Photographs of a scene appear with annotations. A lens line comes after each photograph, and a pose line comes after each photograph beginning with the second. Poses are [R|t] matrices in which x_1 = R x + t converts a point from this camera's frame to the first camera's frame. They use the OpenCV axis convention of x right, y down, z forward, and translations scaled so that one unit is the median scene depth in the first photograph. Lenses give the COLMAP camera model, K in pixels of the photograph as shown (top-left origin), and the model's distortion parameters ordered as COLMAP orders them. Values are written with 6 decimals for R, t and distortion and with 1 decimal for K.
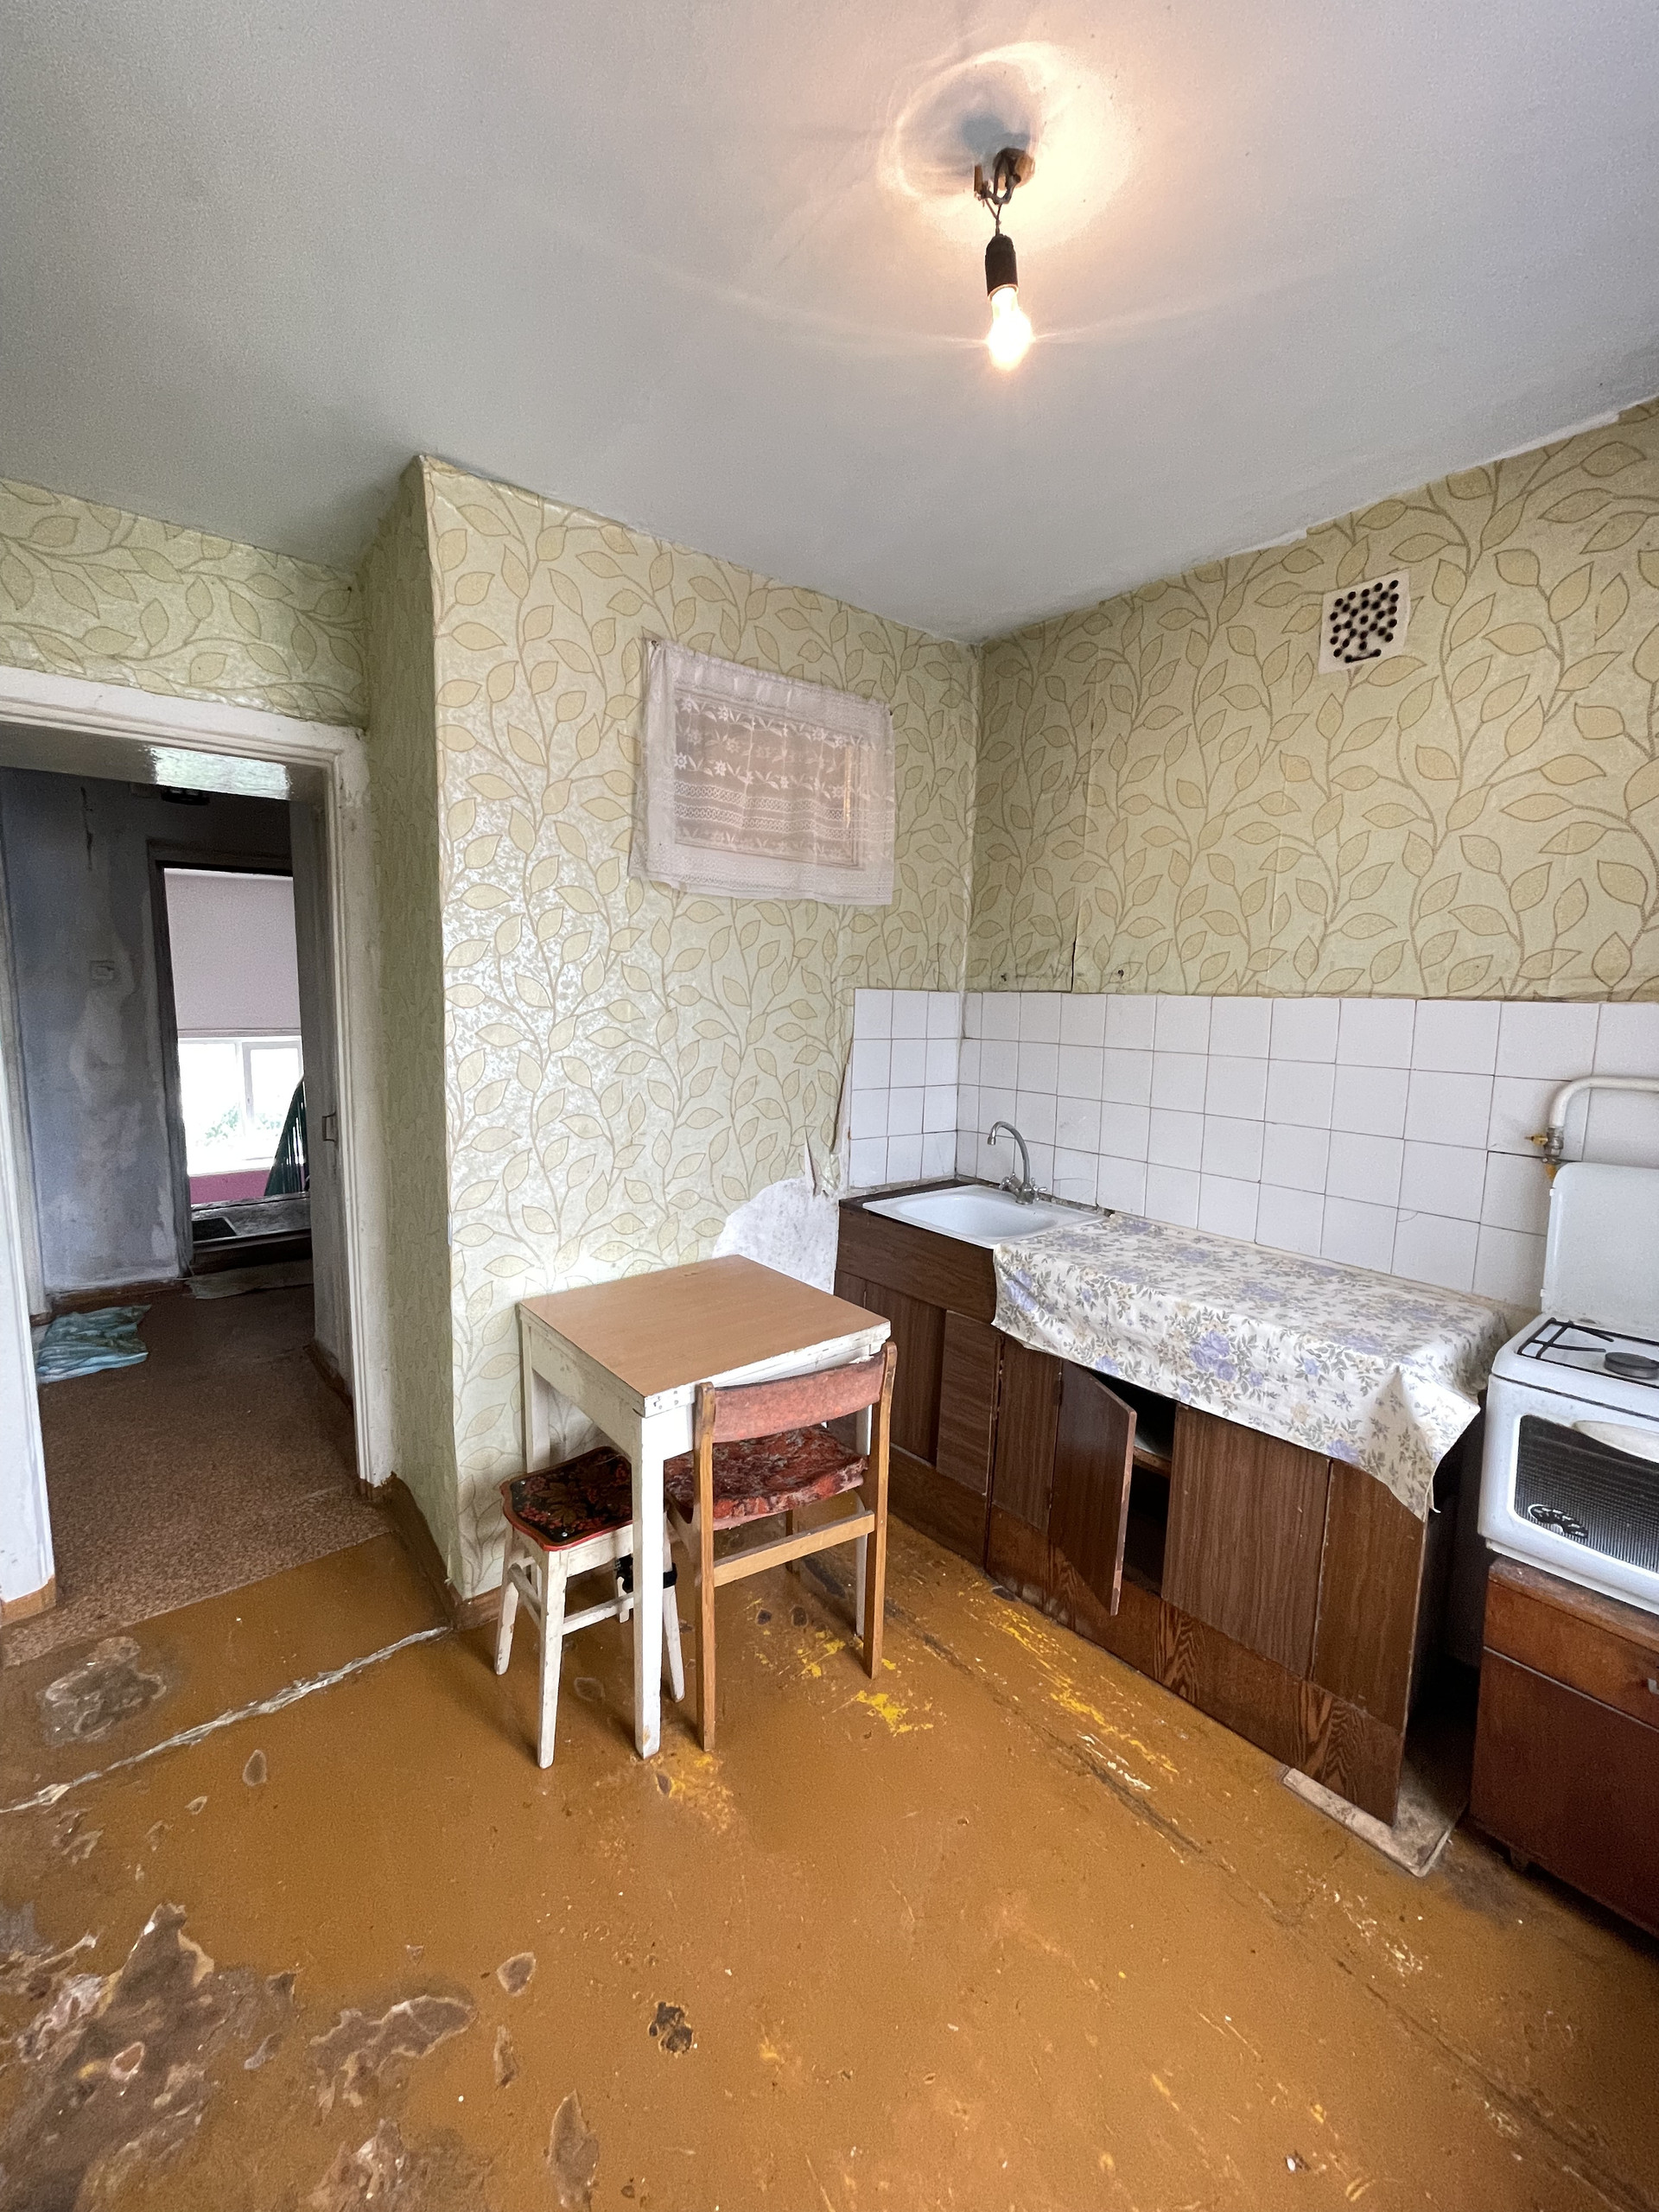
lens RADIAL K [[889.1, 0, 829.5], [0, 889.1, 1106.0], [0, 0, 1]] dist [-0.002603, -0.000068]
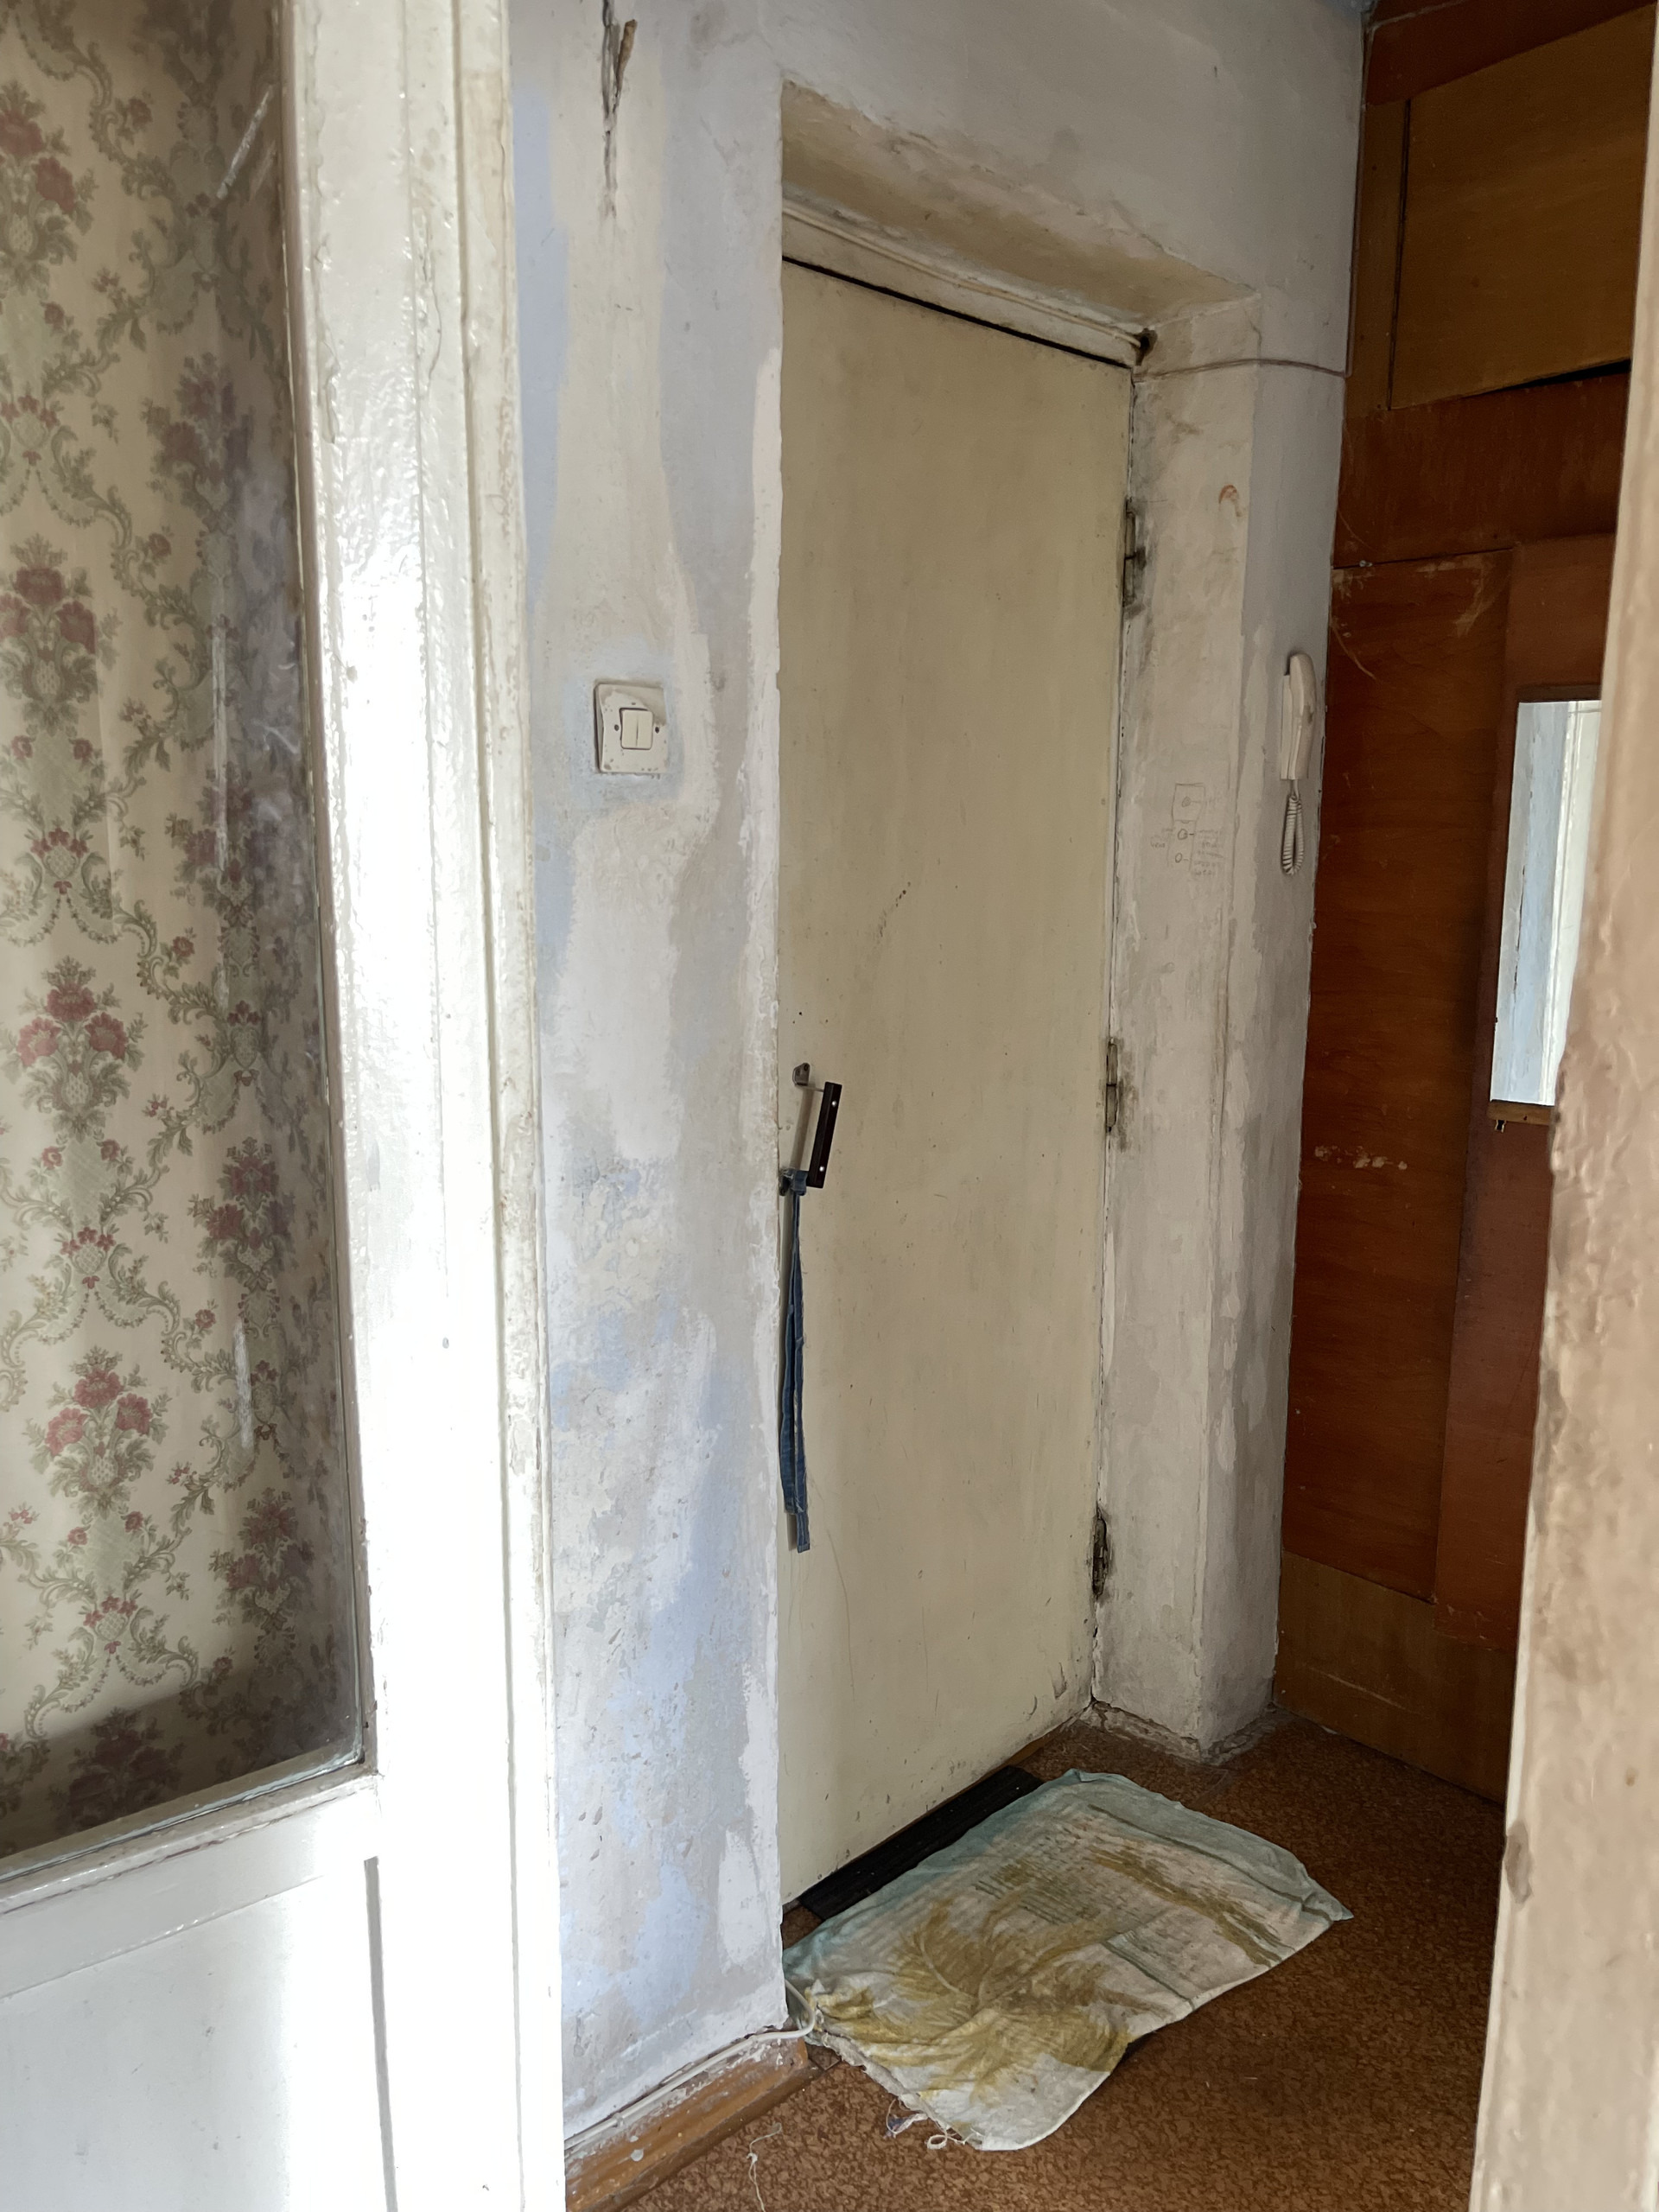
lens RADIAL K [[1672.4, 0, 832.6], [0, 1672.4, 1111.8], [0, 0, 1]] dist [0.070484, -0.099261]
pose [[0.994213, -0.030534, 0.102999, -0.793366], [0.025118, 0.998253, 0.053477, -0.080574], [-0.104452, -0.050581, 0.993243, 0.577802]]
